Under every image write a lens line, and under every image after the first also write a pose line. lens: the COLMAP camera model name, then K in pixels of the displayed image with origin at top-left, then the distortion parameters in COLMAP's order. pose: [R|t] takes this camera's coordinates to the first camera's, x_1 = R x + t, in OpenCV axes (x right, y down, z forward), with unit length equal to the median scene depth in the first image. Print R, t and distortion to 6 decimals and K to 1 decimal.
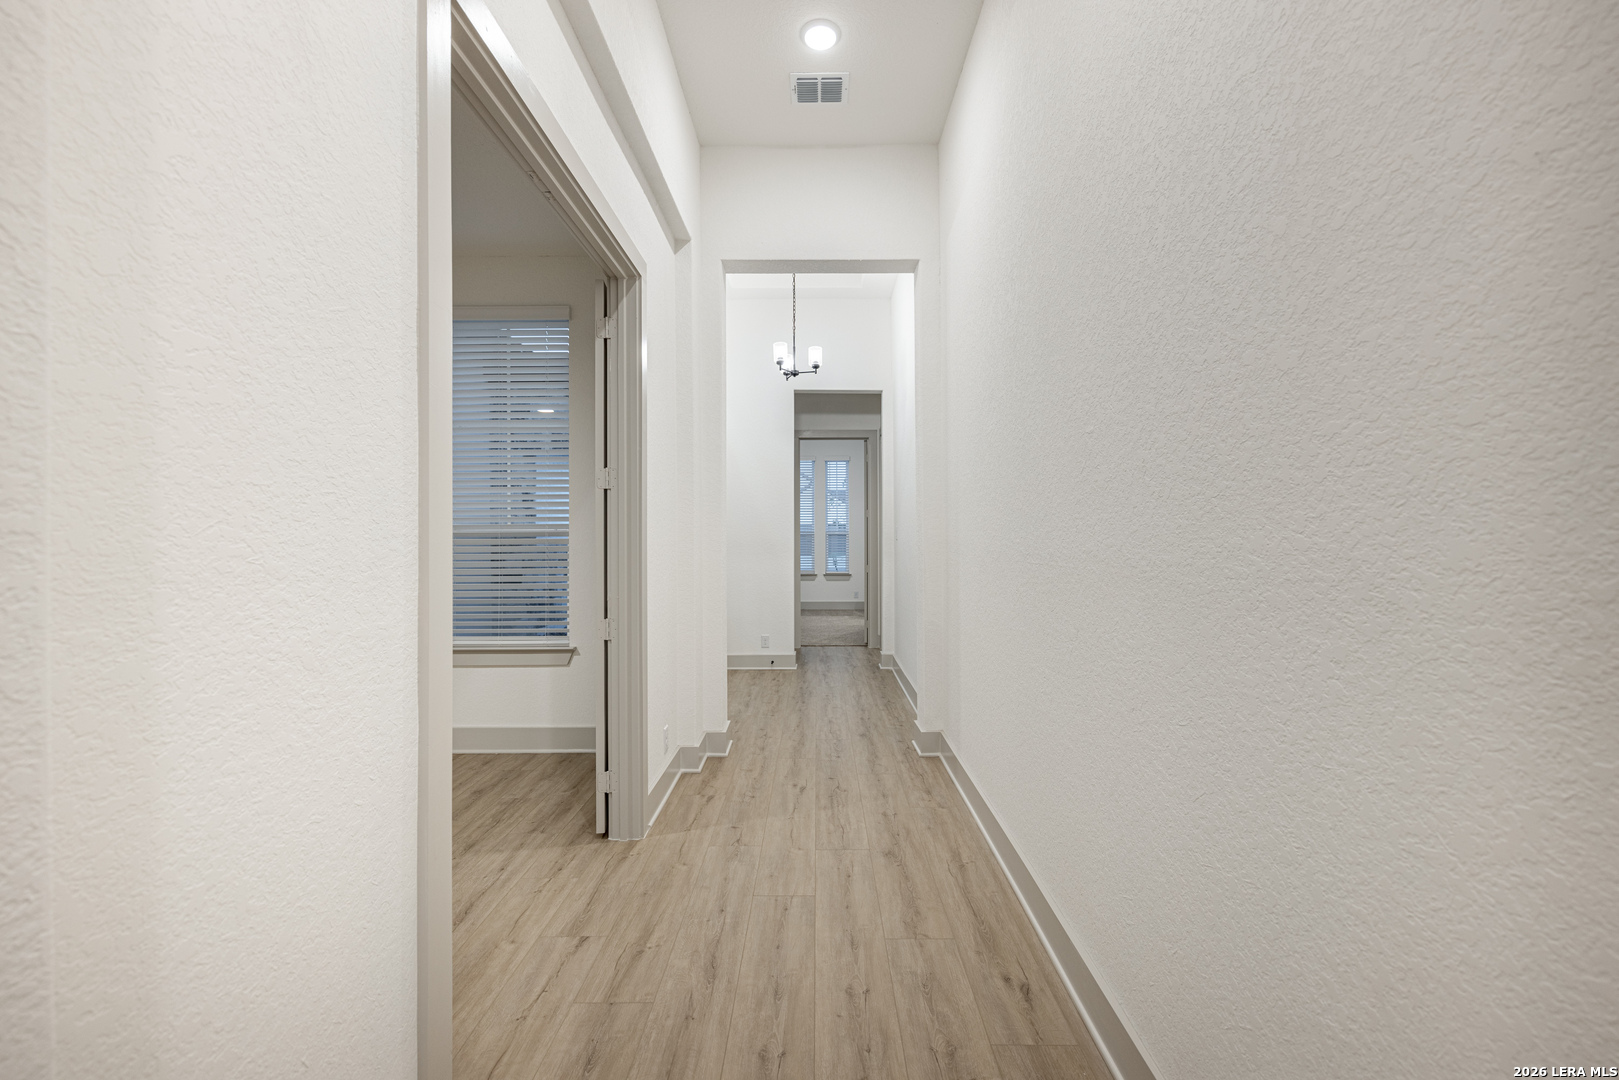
lens RADIAL K [[689.1, 0, 812.5], [0, 689.1, 547.7], [0, 0, 1]] dist [0.012492, -0.004402]
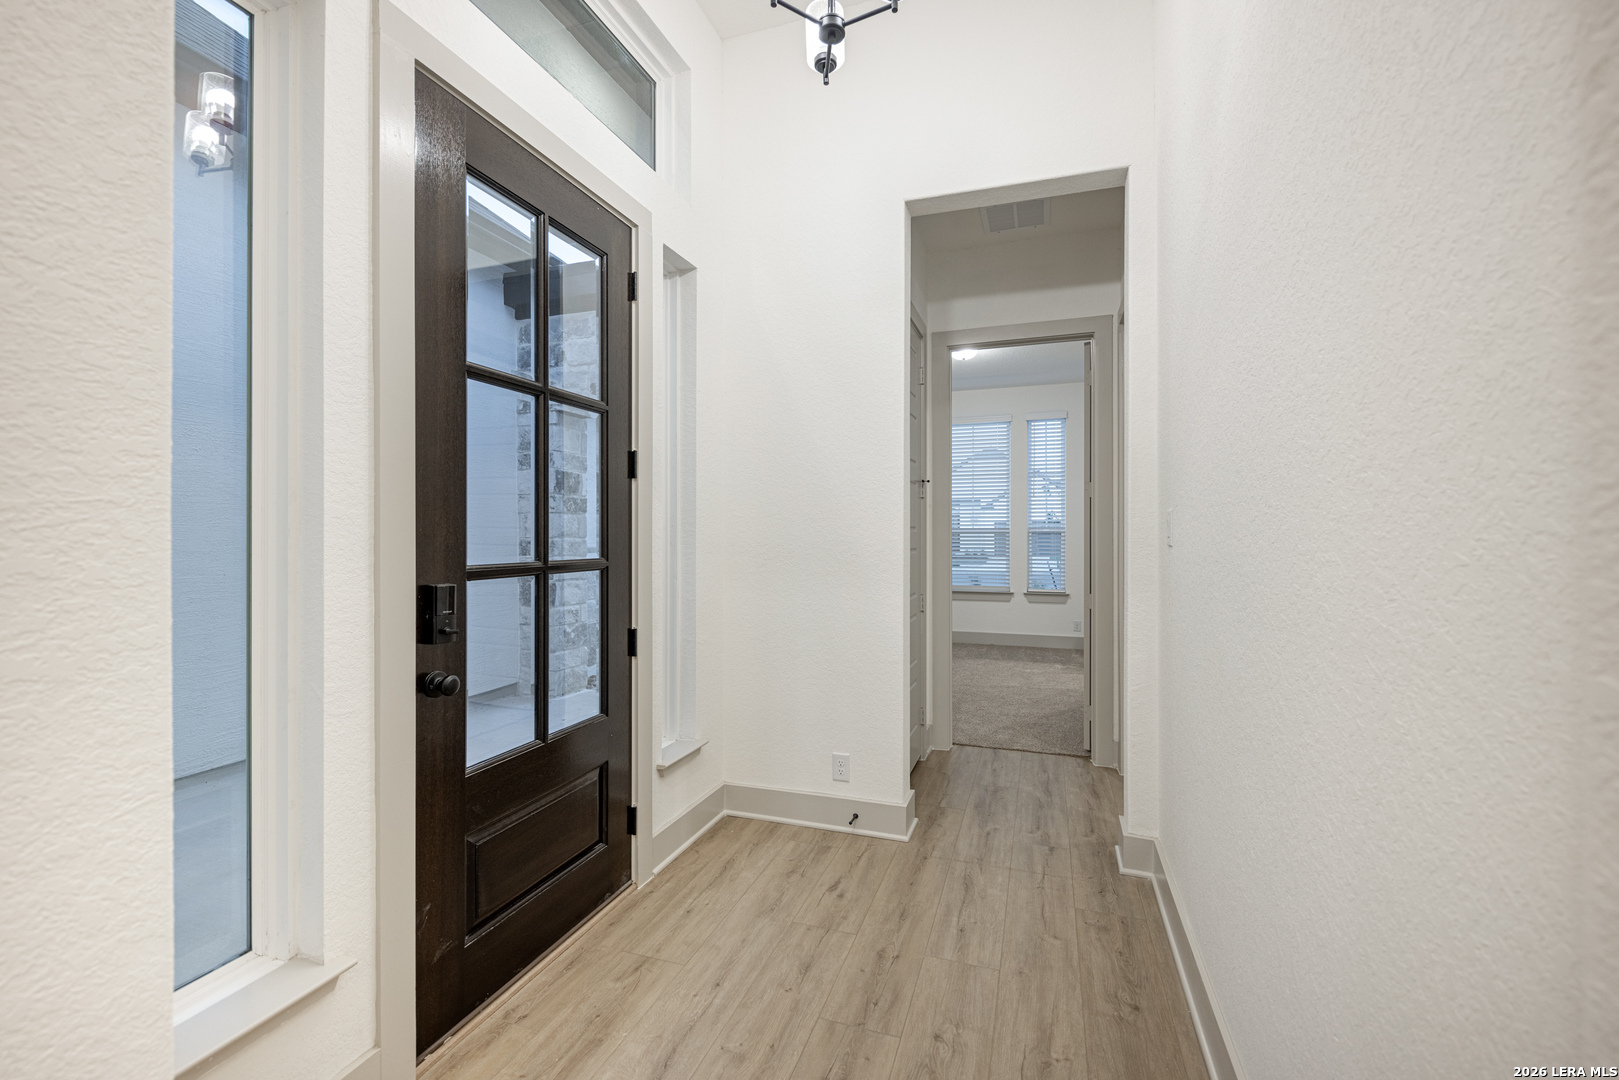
lens RADIAL K [[689.1, 0, 800.0], [0, 689.1, 547.7], [0, 0, 1]] dist [0.012492, -0.004402]
pose [[0.946868, 0.021996, -0.320868, 0.048111], [-0.021798, 0.999754, 0.004211, -0.009198], [0.320882, 0.003007, 0.947115, 0.563142]]
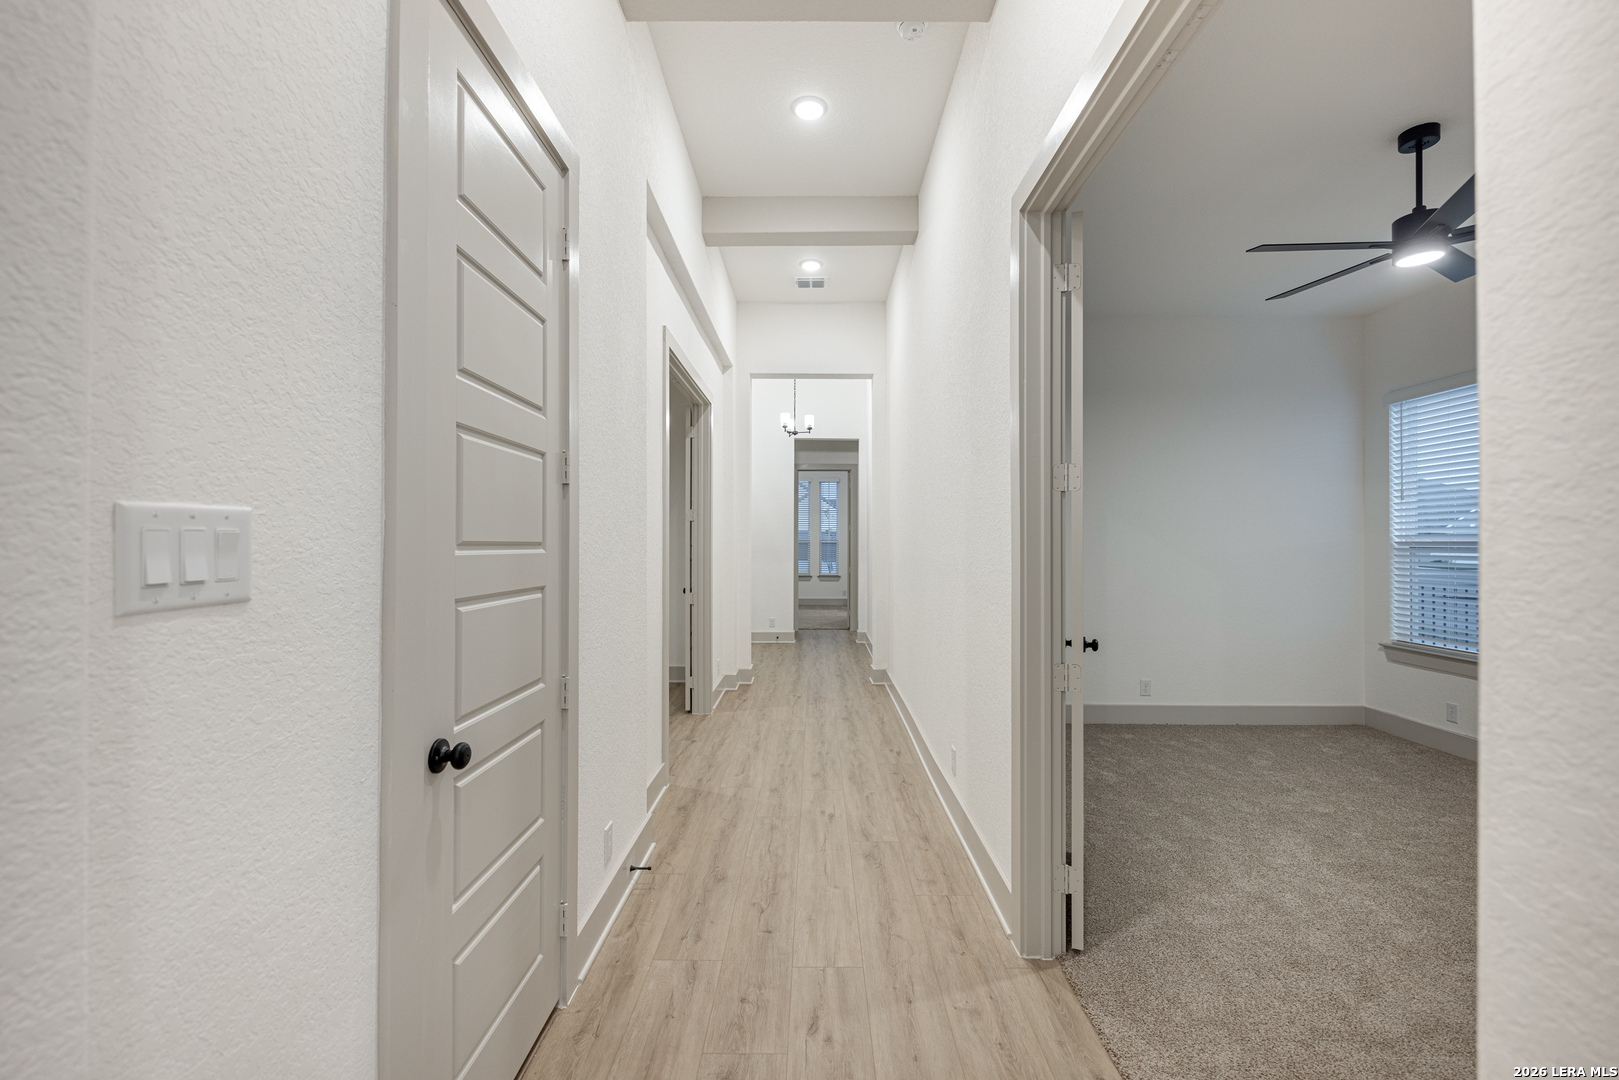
lens RADIAL K [[689.1, 0, 810.4], [0, 689.1, 541.2], [0, 0, 1]] dist [0.012492, -0.004402]
pose [[0.999992, 0.003956, -0.000091, 0.006408], [-0.003957, 0.999828, -0.018104, -0.000441], [0.000019, 0.018104, 0.999836, -0.369097]]
